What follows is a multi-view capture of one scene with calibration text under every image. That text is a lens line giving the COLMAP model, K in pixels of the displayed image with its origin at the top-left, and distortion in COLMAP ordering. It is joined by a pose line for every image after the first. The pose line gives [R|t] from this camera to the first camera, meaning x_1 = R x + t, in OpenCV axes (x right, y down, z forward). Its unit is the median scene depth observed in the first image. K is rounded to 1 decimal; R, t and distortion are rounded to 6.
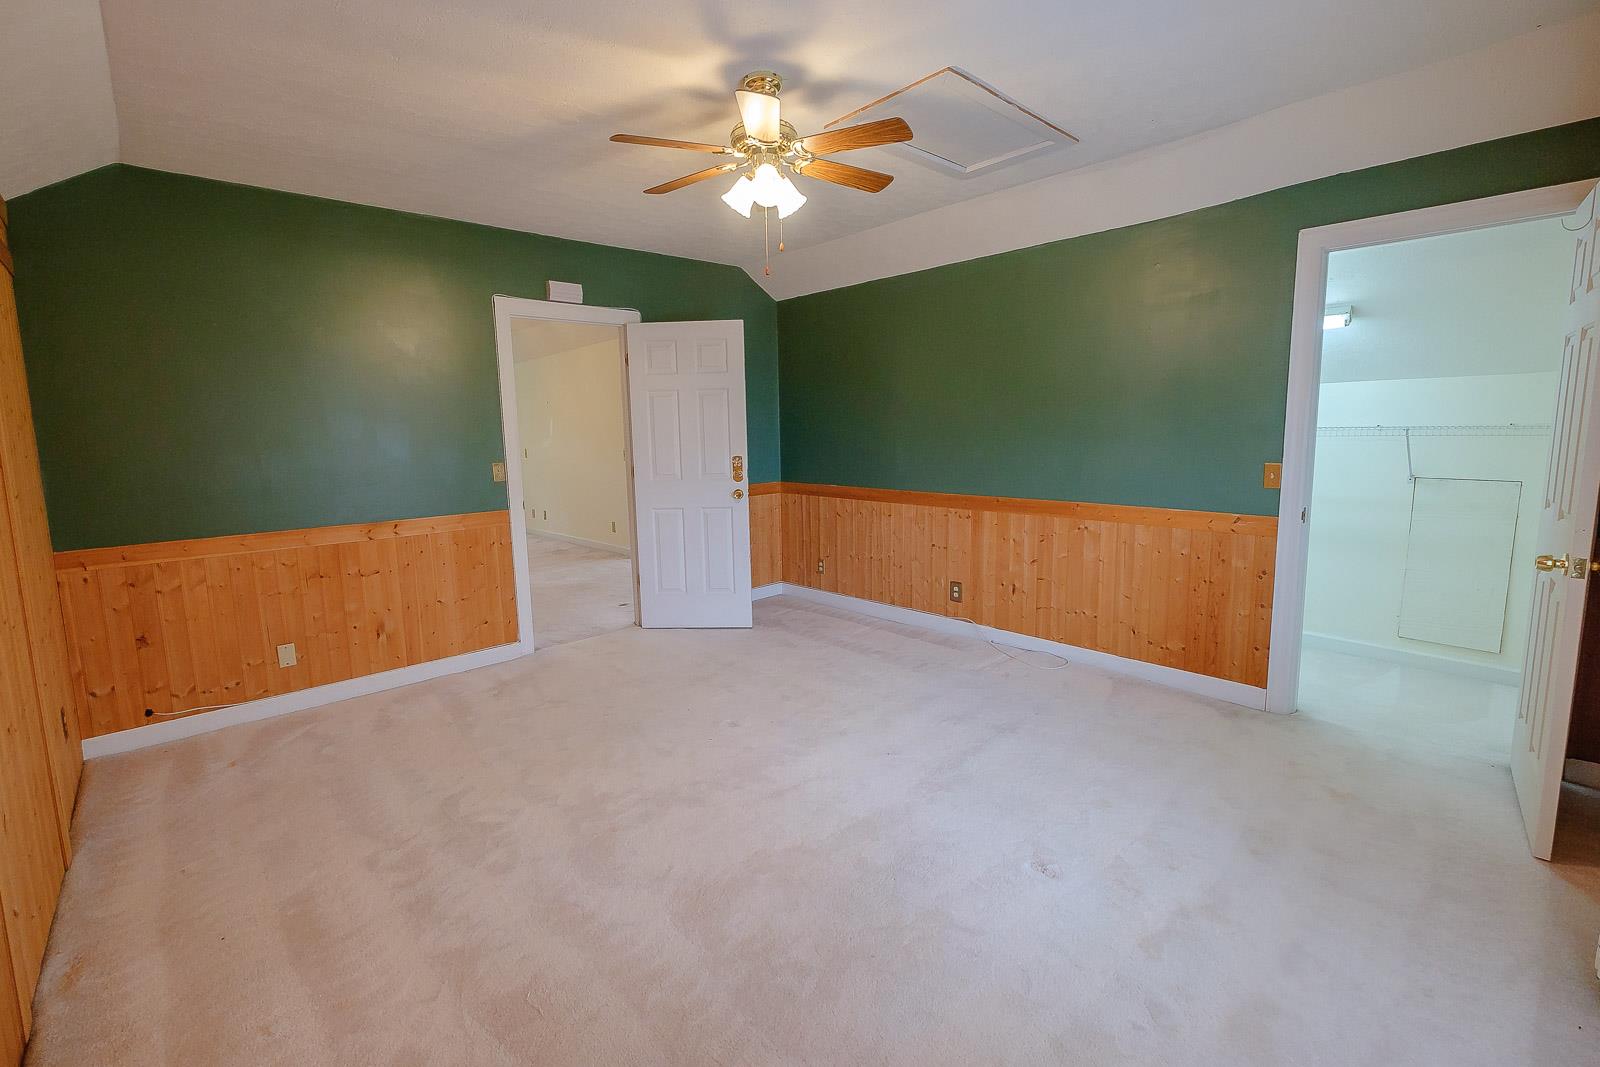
lens RADIAL K [[700.8, 0, 794.1], [0, 700.8, 514.0], [0, 0, 1]] dist [-0.001534, -0.000258]
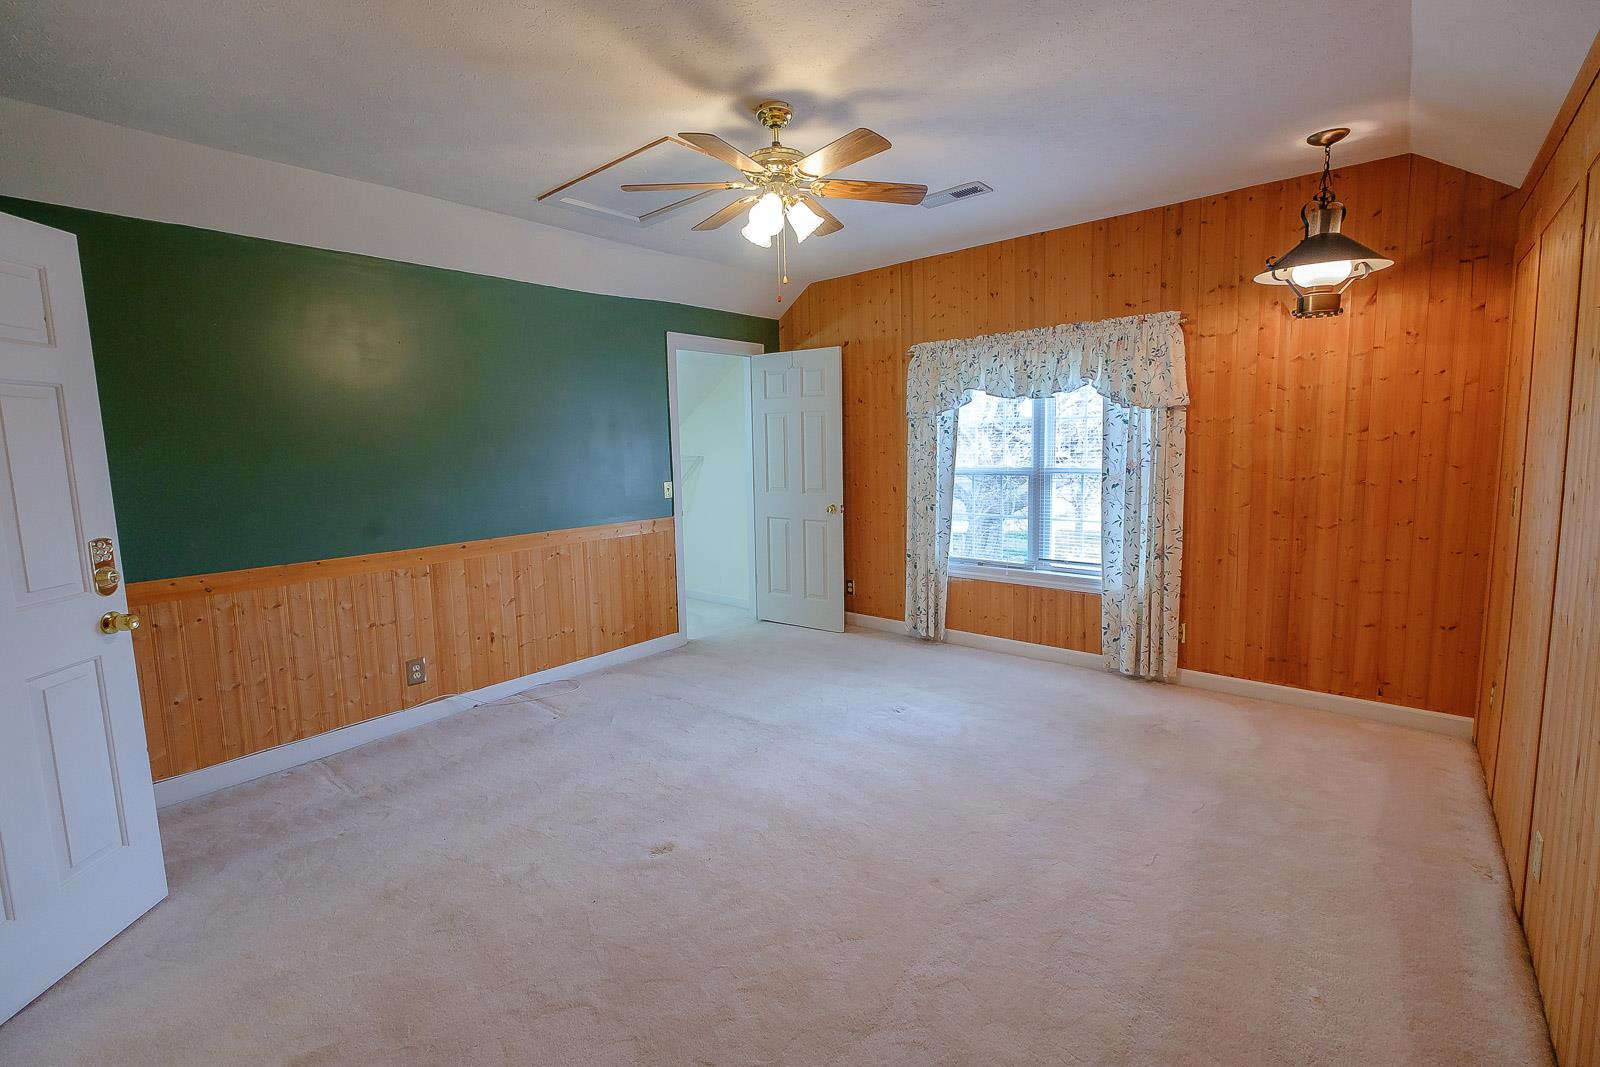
lens RADIAL K [[700.8, 0, 794.1], [0, 700.8, 514.0], [0, 0, 1]] dist [-0.001534, -0.000258]
pose [[-0.120670, -0.080226, 0.989446, -0.649431], [0.150038, 0.983805, 0.098067, -0.085609], [-0.981289, 0.160288, -0.106679, 0.698304]]
